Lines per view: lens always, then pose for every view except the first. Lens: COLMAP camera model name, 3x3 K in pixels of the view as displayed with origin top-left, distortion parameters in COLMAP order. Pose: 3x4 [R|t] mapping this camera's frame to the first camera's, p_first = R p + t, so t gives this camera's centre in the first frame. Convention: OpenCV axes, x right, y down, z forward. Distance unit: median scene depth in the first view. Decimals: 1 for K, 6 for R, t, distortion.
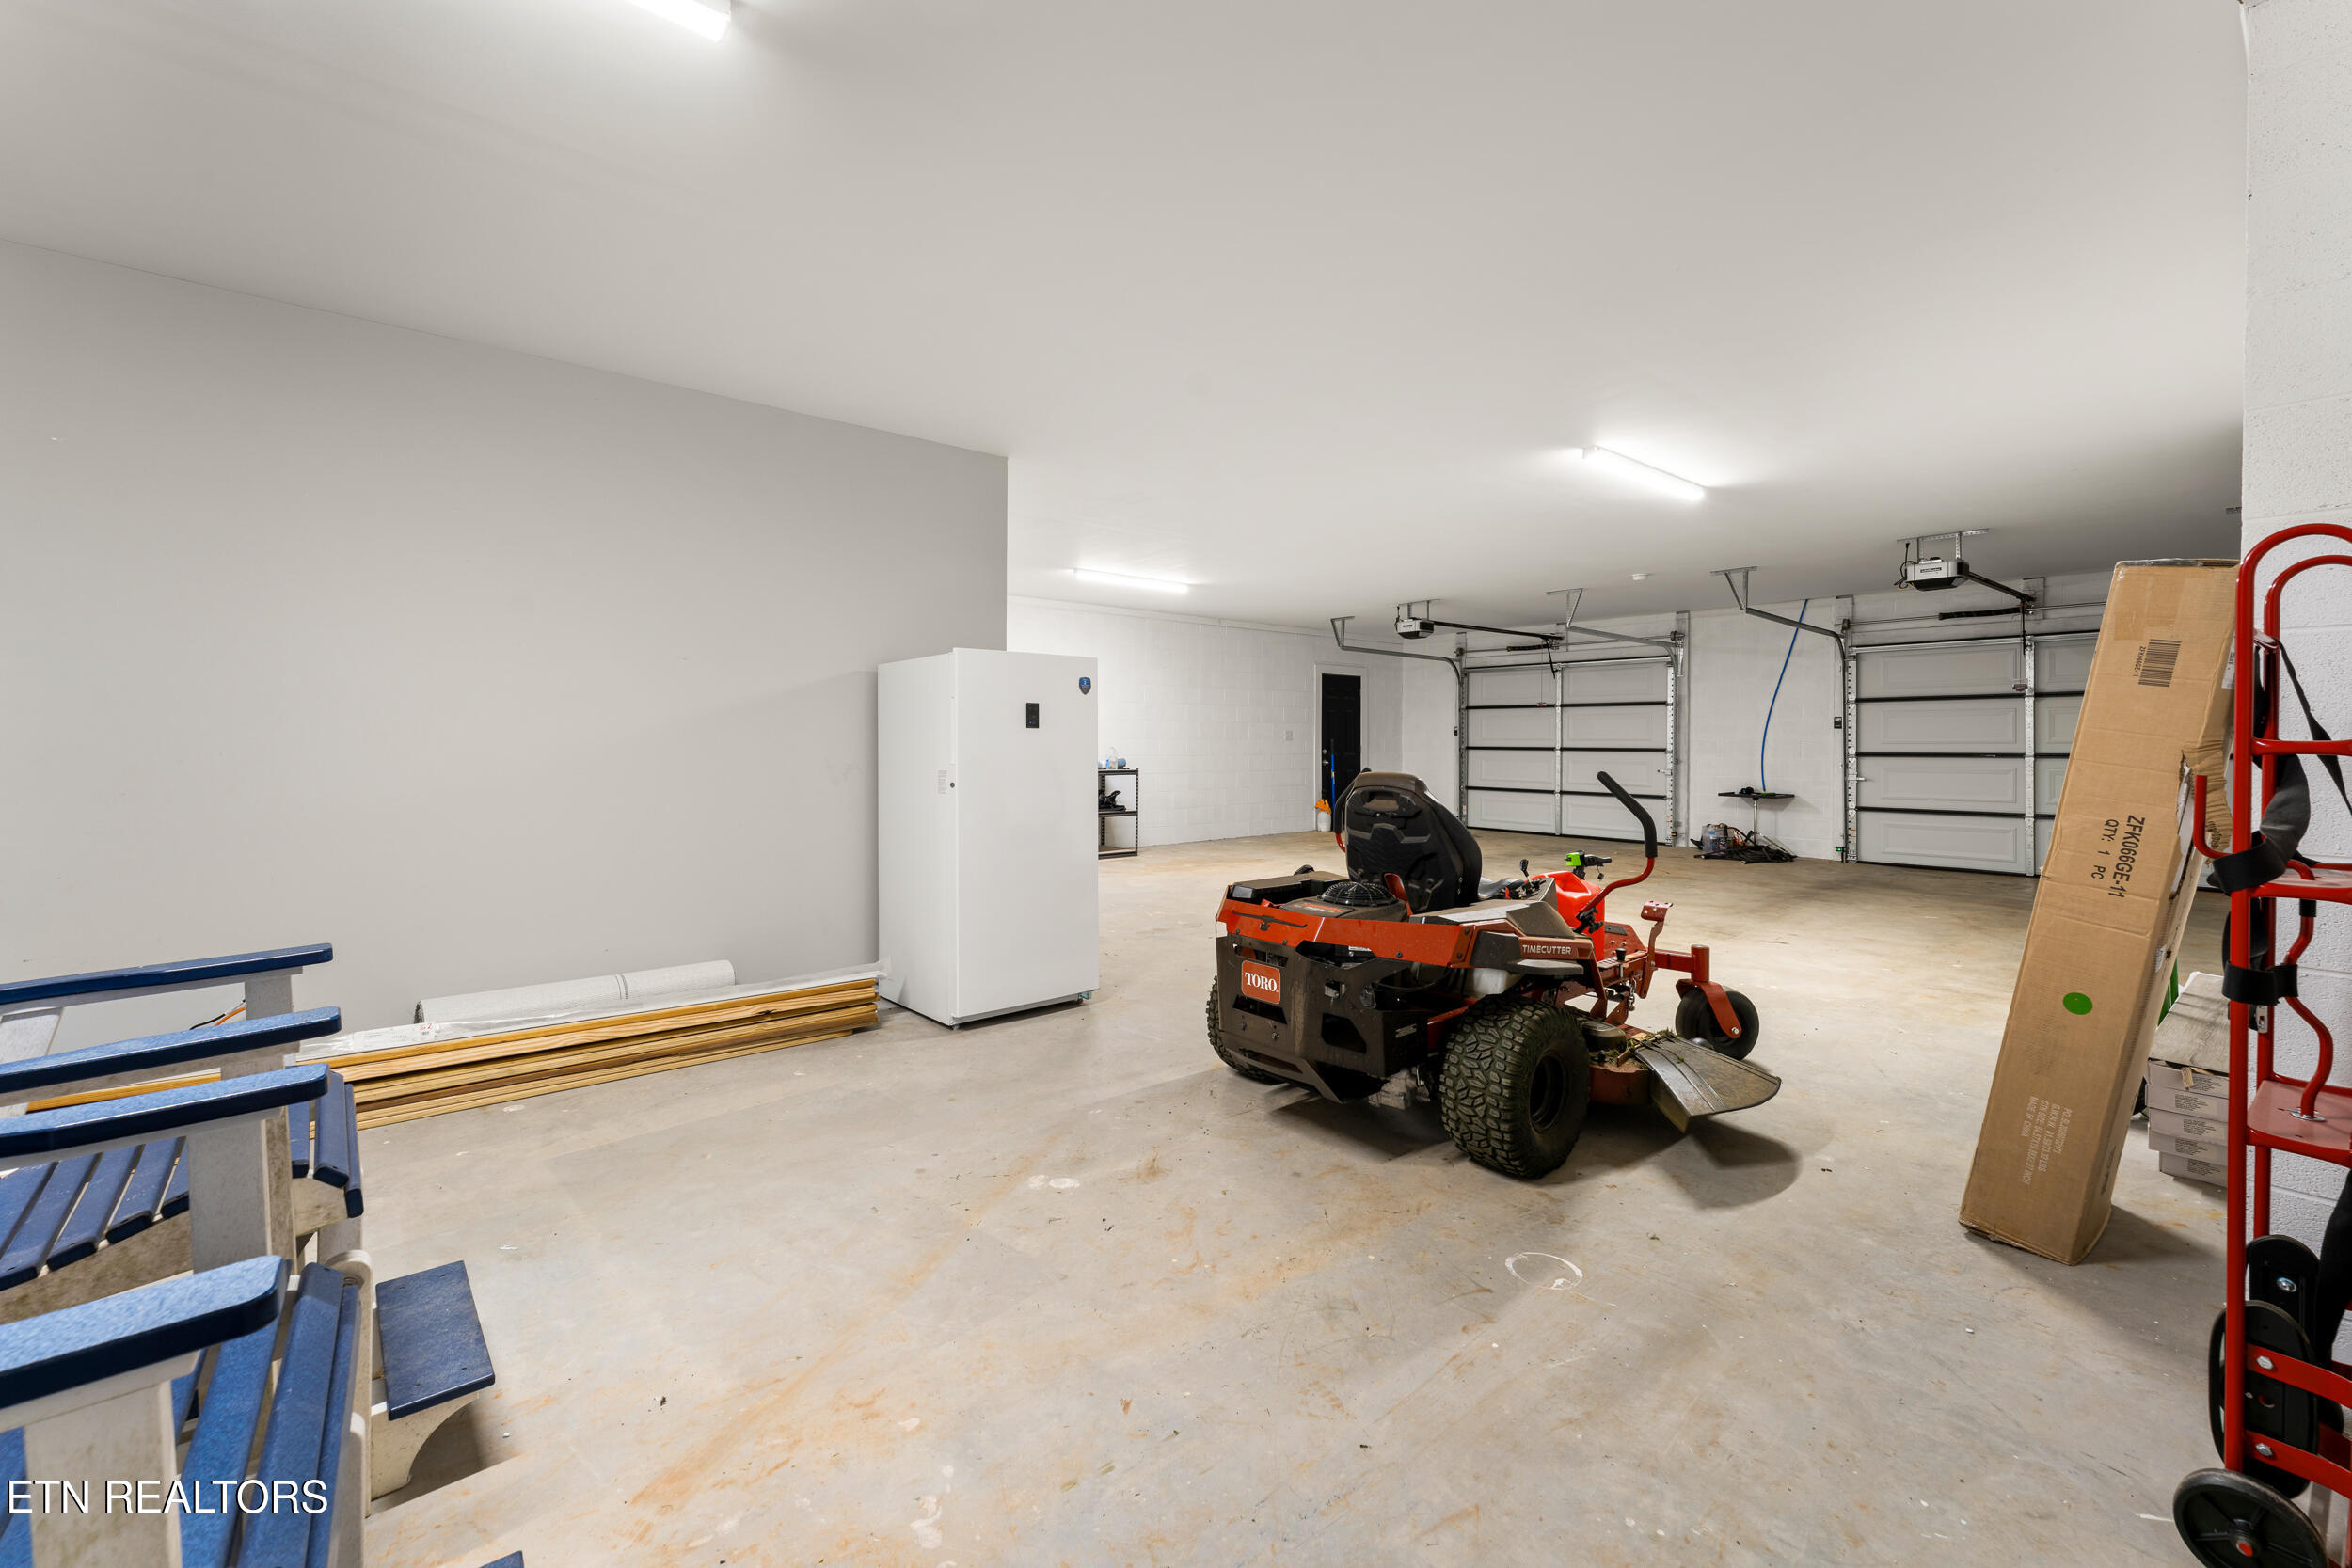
lens RADIAL K [[962.1, 0, 1201.7], [0, 962.1, 749.2], [0, 0, 1]] dist [0.001130, 0.000527]
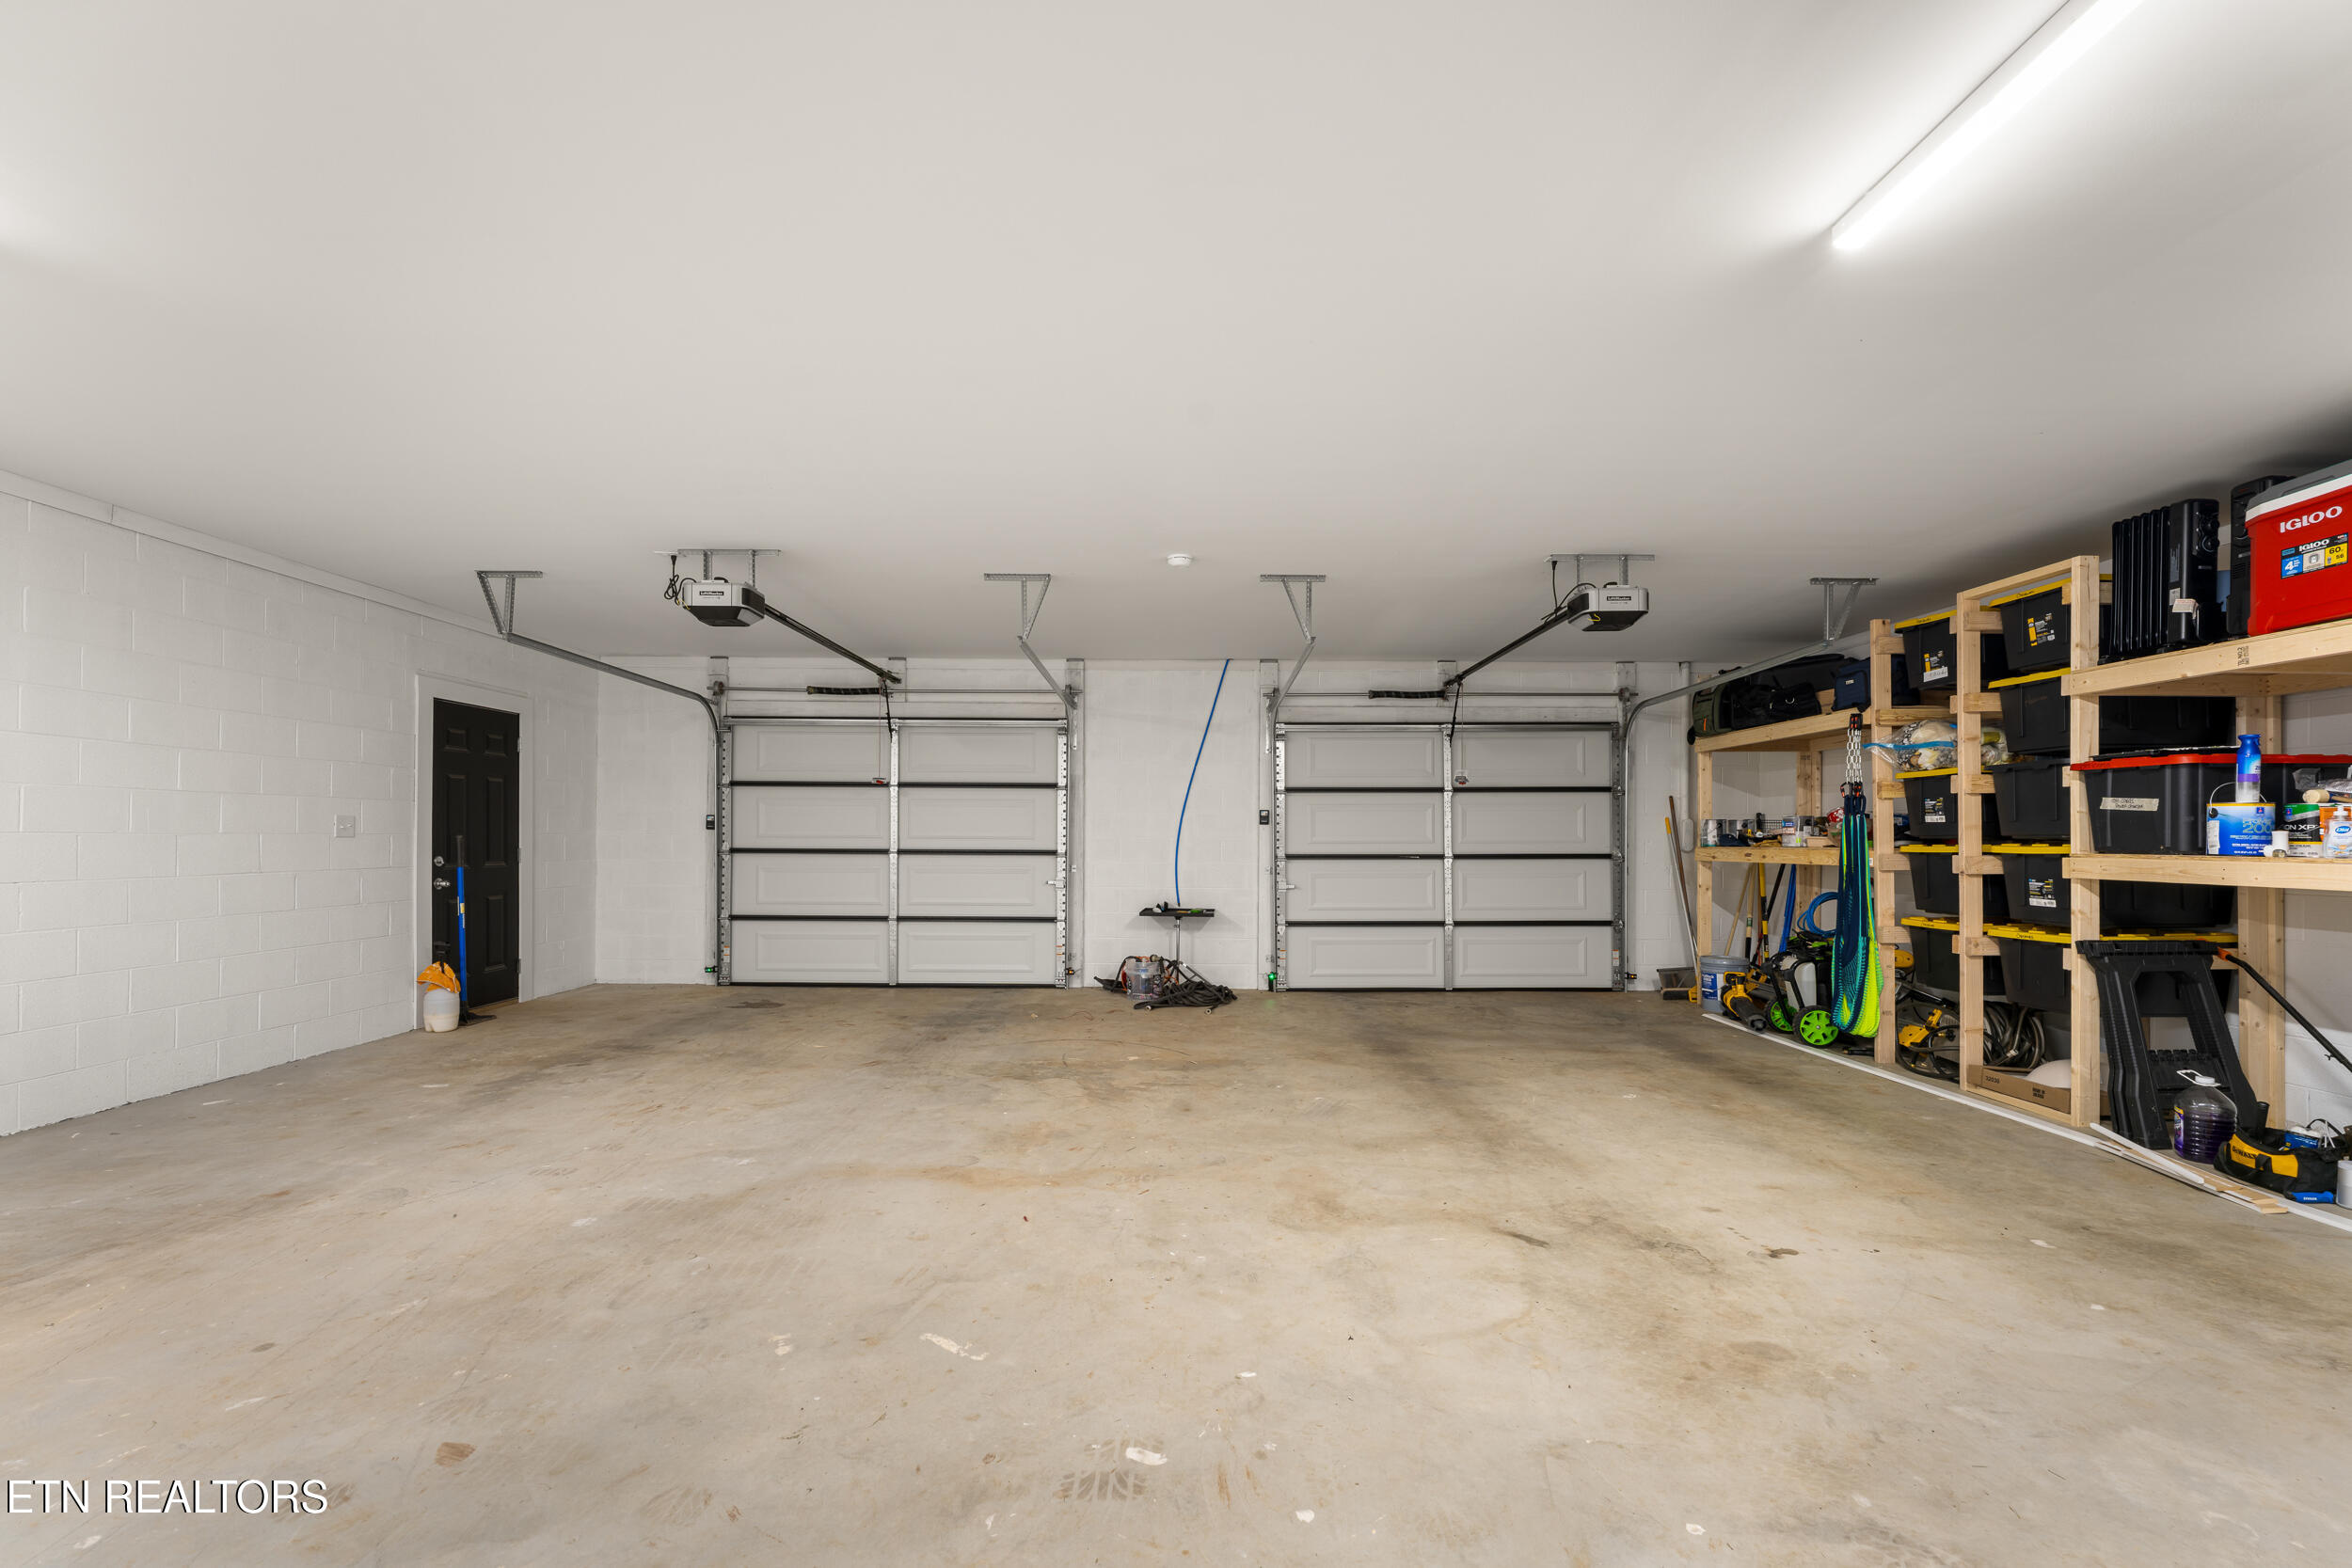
lens RADIAL K [[962.1, 0, 1175.6], [0, 962.1, 832.6], [0, 0, 1]] dist [0.001130, 0.000527]
pose [[0.659881, 0.005364, 0.751351, 0.011112], [0.004445, 0.999929, -0.011043, -0.005465], [-0.751357, 0.010627, 0.659811, 0.472872]]
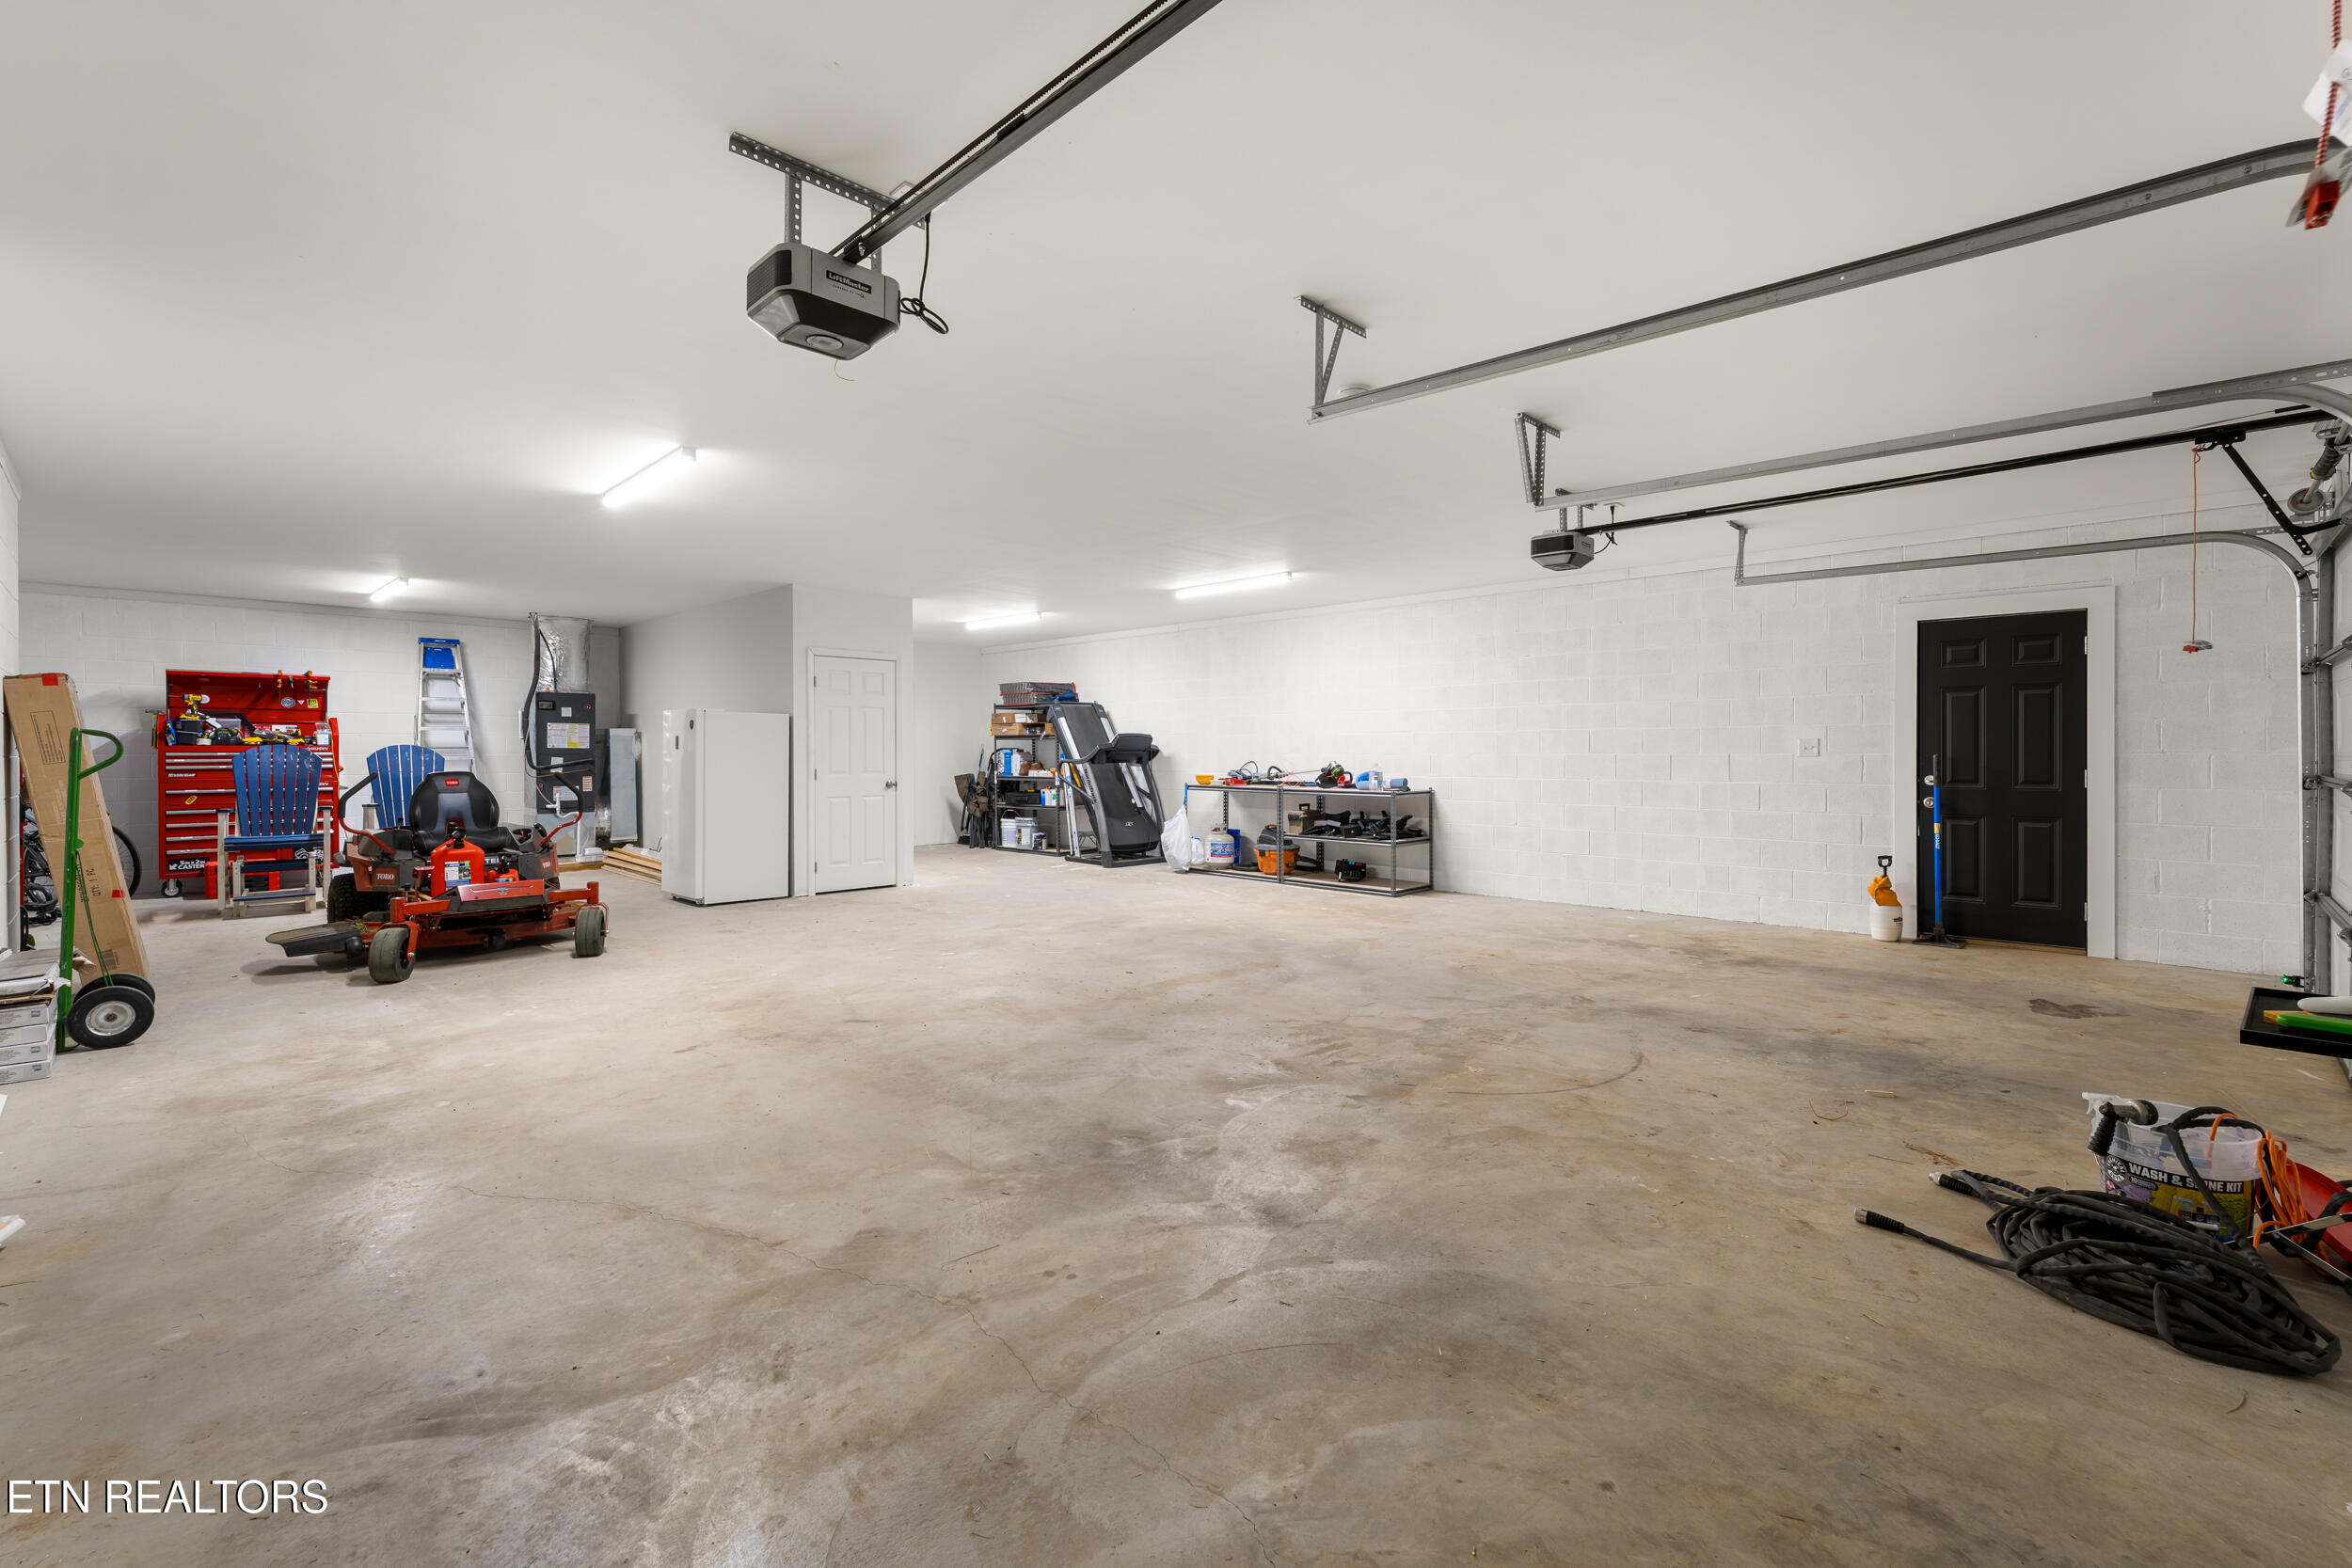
lens RADIAL K [[1043.2, 0, 1182.0], [0, 1043.2, 770.4], [0, 0, 1]] dist [-0.000601, -0.000023]
pose [[0.061571, 0.007257, -0.998076, 0.726891], [-0.007882, 0.999946, 0.006785, -0.003628], [0.998072, 0.007449, 0.061624, 0.686584]]
